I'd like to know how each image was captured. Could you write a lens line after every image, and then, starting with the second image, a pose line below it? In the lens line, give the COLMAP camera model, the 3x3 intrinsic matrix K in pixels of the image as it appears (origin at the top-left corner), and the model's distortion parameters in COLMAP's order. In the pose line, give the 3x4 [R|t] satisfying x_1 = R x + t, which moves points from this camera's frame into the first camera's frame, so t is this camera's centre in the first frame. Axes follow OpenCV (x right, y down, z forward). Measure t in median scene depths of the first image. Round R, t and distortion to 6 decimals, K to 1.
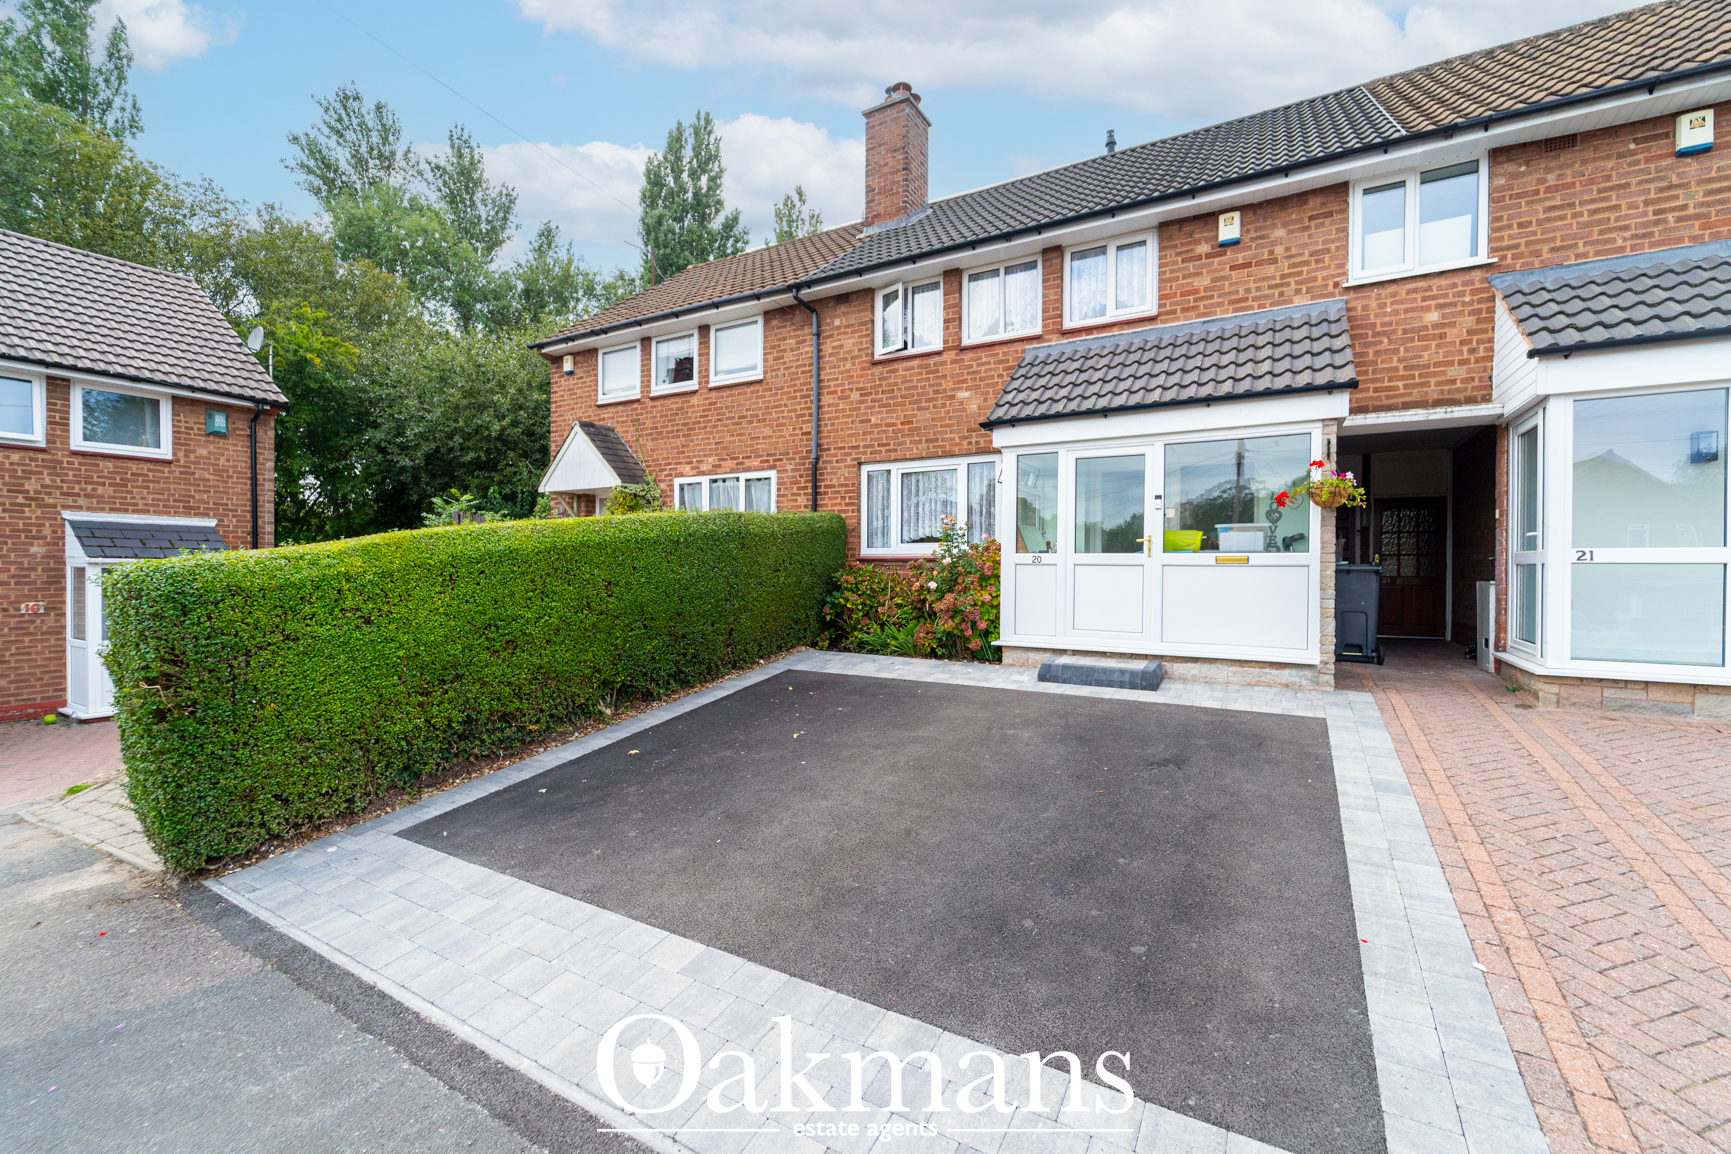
lens RADIAL K [[703.9, 0, 872.2], [0, 703.9, 573.2], [0, 0, 1]] dist [0.002425, -0.001222]
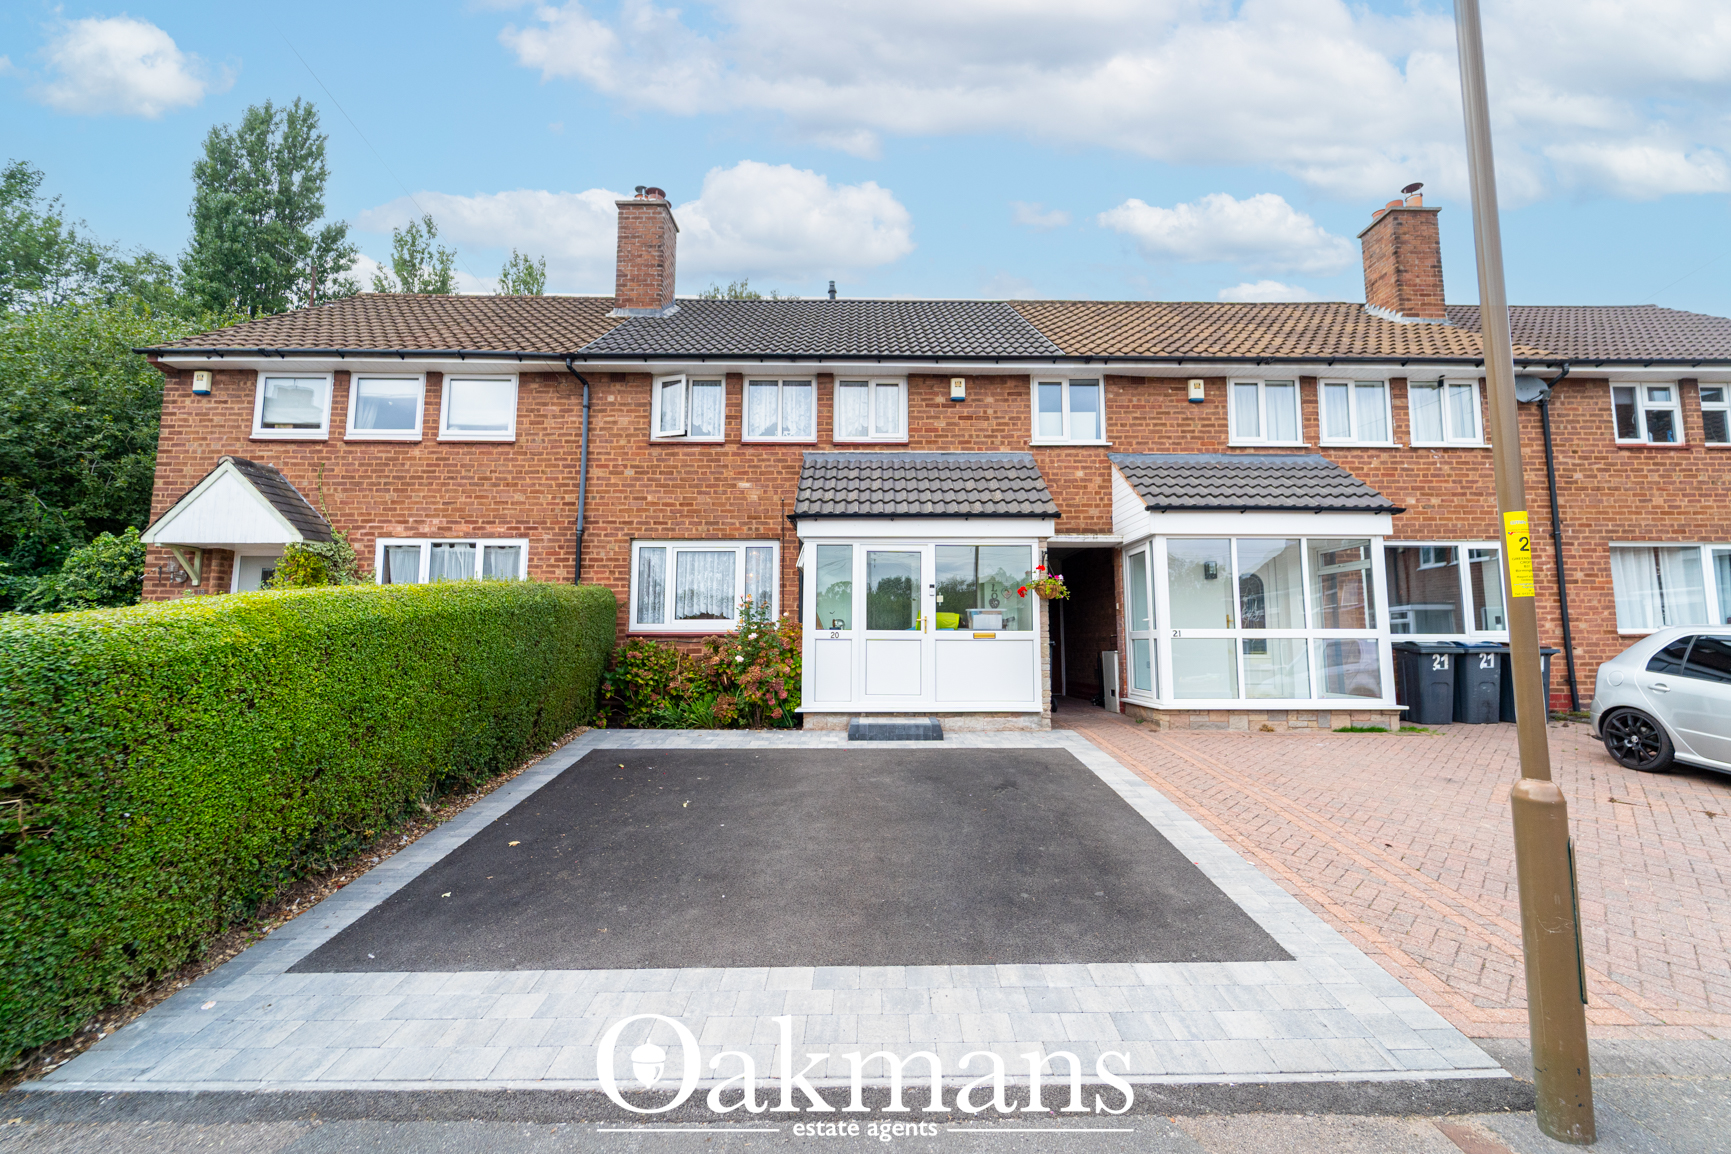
lens RADIAL K [[703.9, 0, 872.2], [0, 703.9, 573.2], [0, 0, 1]] dist [0.002425, -0.001222]
pose [[0.863384, 0.049203, 0.502142, -0.314791], [0.007186, 0.993933, -0.109748, 0.007338], [-0.504496, 0.098363, 0.857793, -0.039883]]
